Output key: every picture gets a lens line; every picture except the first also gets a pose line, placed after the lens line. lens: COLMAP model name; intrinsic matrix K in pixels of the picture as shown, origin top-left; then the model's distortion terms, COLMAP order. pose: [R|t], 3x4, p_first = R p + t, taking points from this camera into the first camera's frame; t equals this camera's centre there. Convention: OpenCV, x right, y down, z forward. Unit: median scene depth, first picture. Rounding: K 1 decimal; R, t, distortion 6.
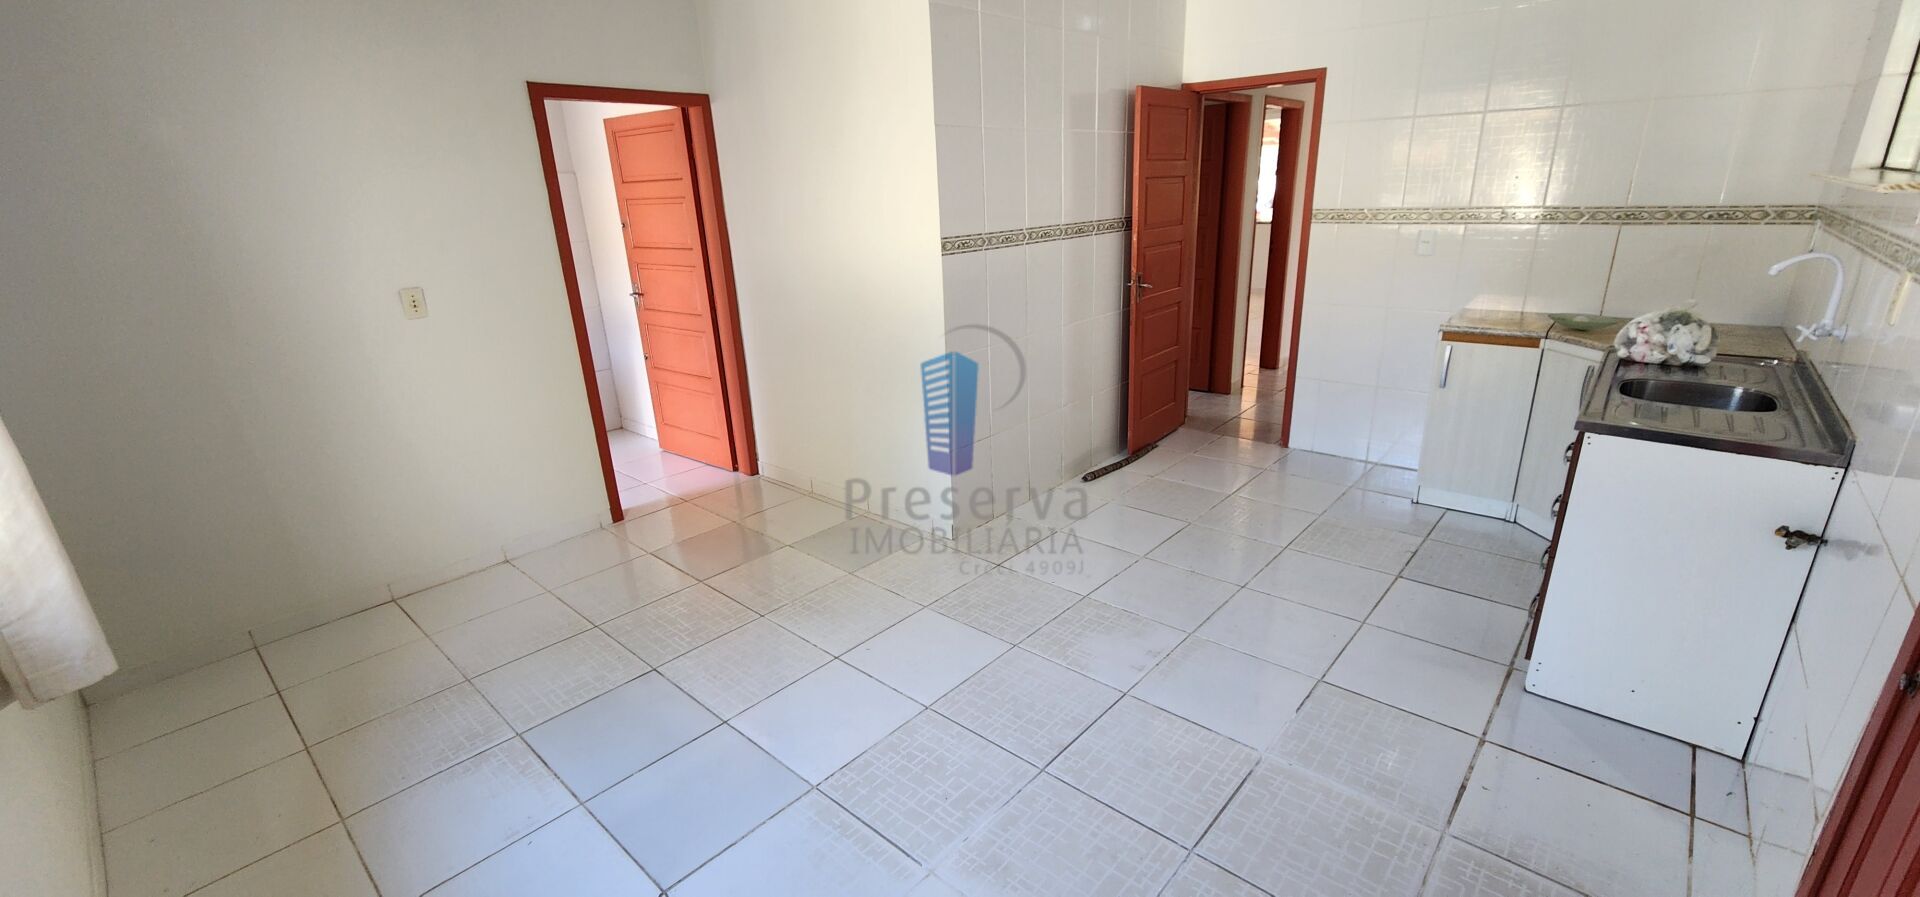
lens RADIAL K [[789.2, 0, 970.3], [0, 789.2, 449.8], [0, 0, 1]] dist [0.000321, -0.000289]
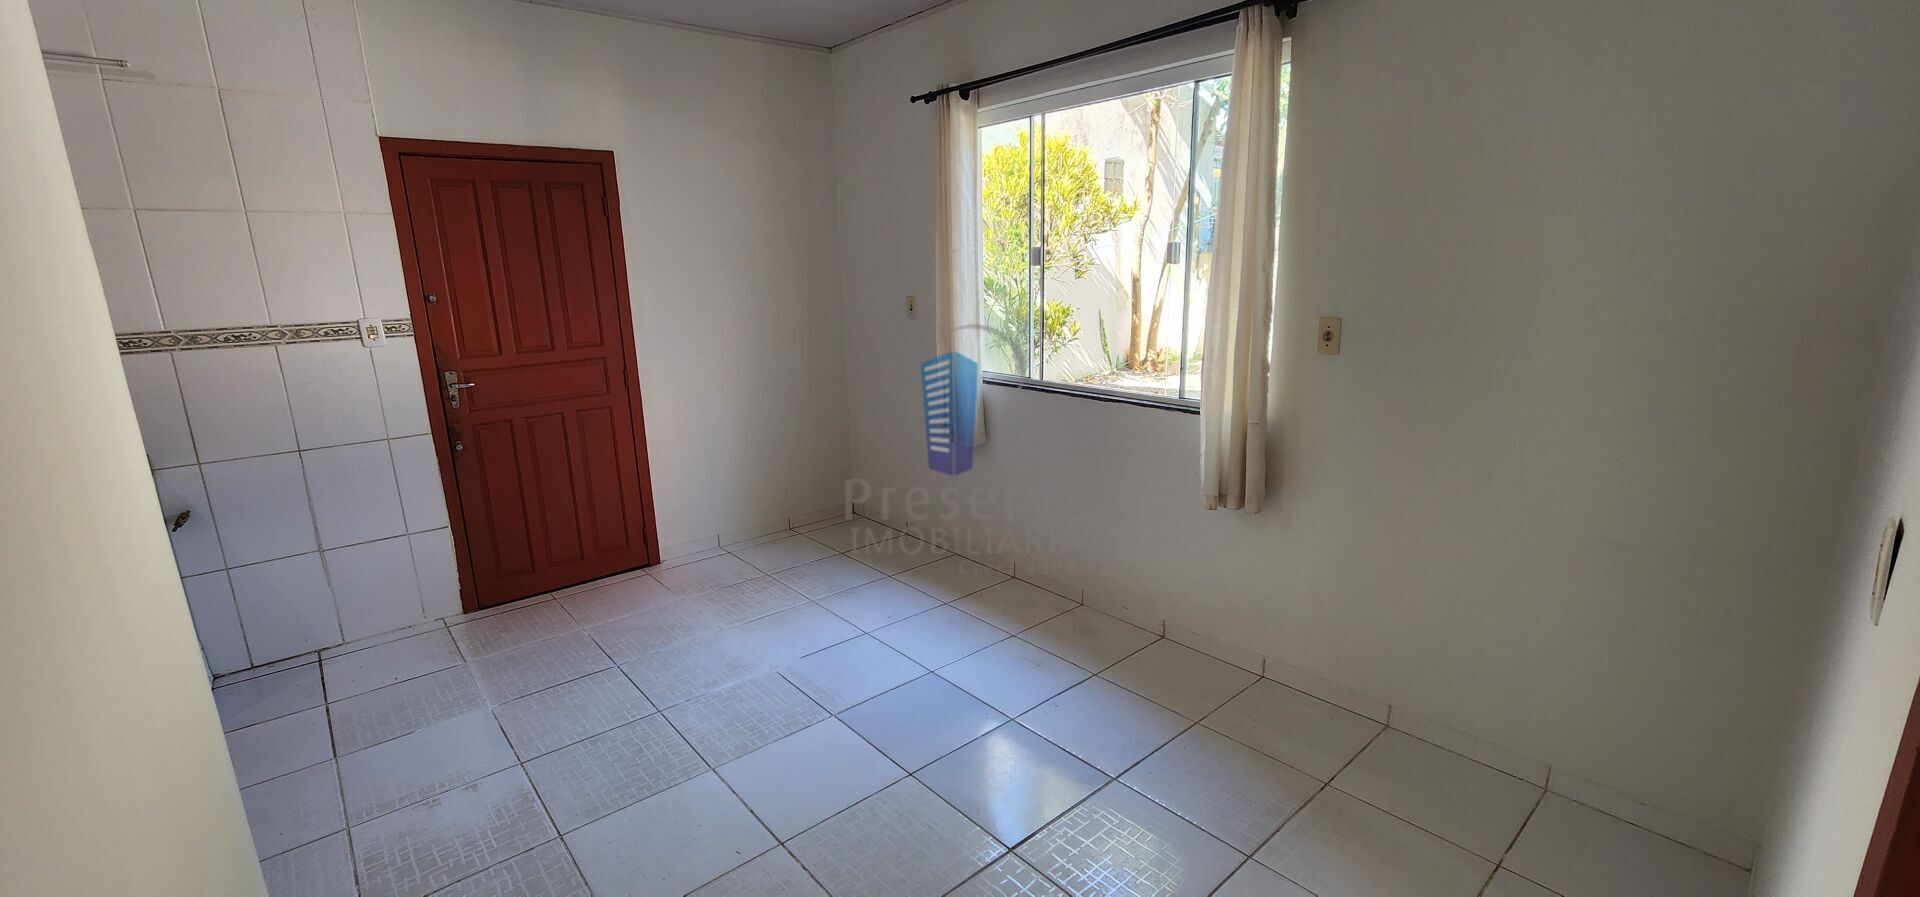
lens RADIAL K [[789.2, 0, 970.3], [0, 789.2, 449.8], [0, 0, 1]] dist [0.000321, -0.000289]
pose [[-0.990508, 0.024104, 0.135322, -0.479986], [0.092408, 0.845591, 0.525772, -0.470976], [-0.101754, 0.533286, -0.839793, 1.455974]]
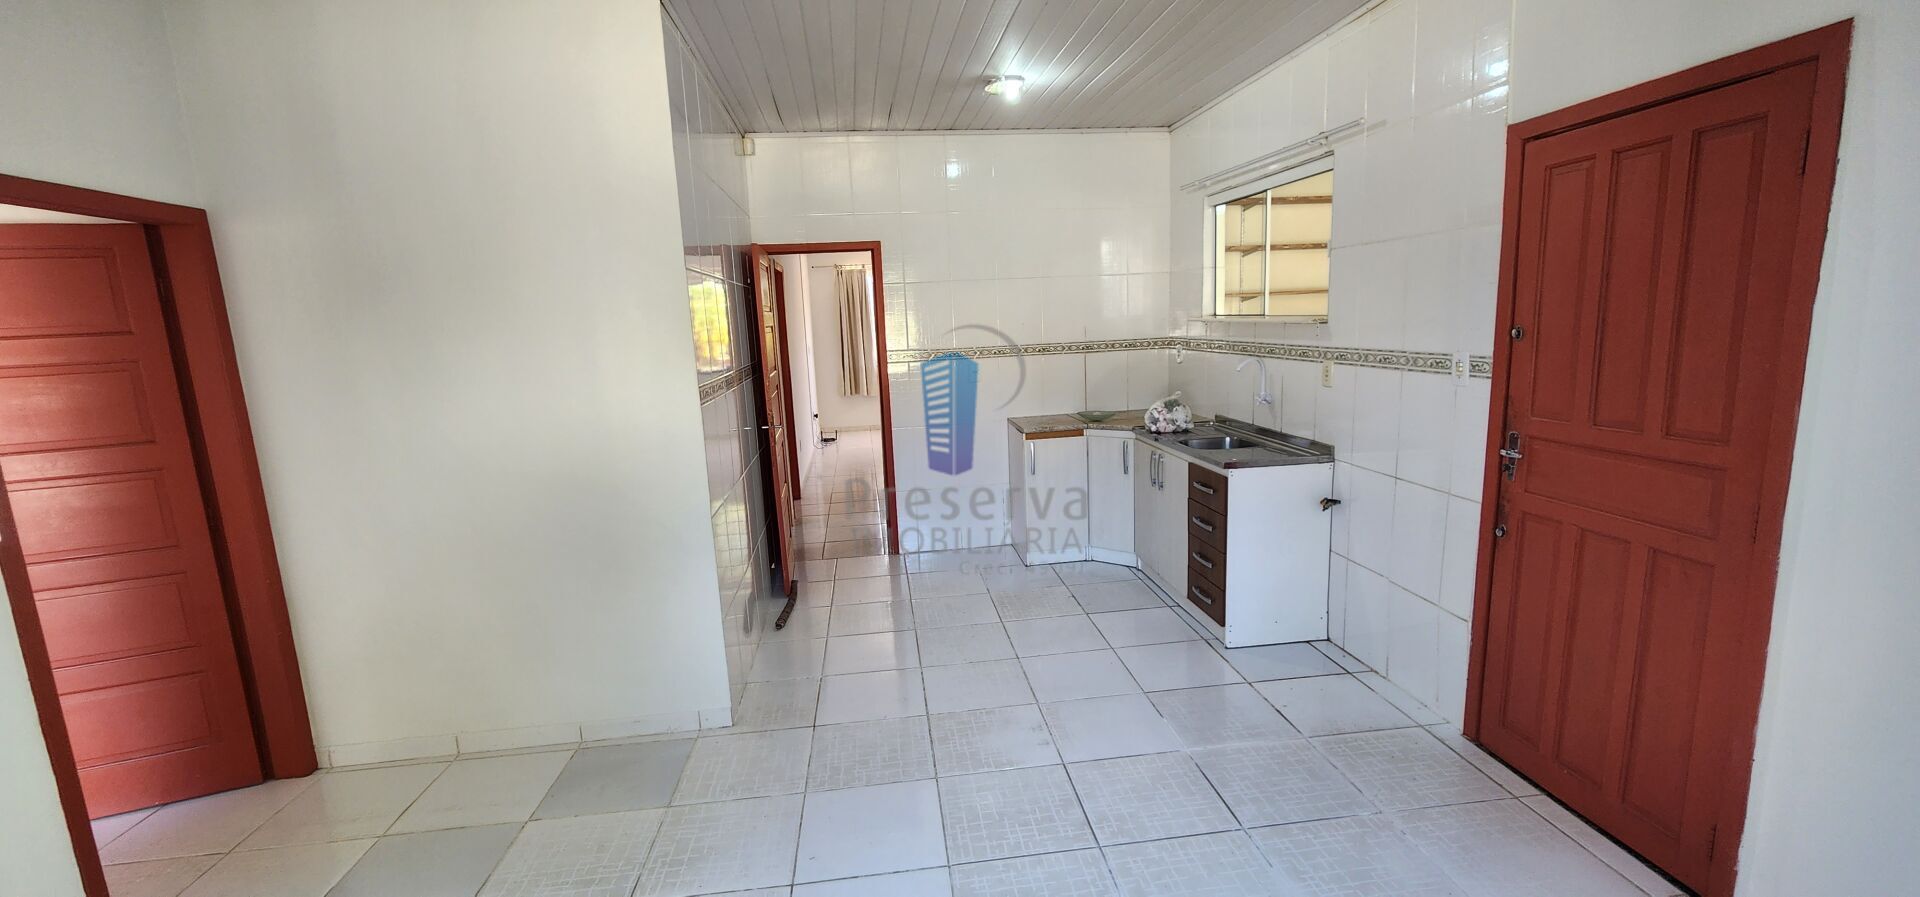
lens RADIAL K [[789.2, 0, 970.3], [0, 789.2, 449.8], [0, 0, 1]] dist [0.000321, -0.000289]
pose [[0.663213, -0.115933, 0.739397, -0.600081], [0.255412, 0.963681, -0.077996, -0.055068], [-0.703500, 0.240579, 0.668737, 0.232333]]
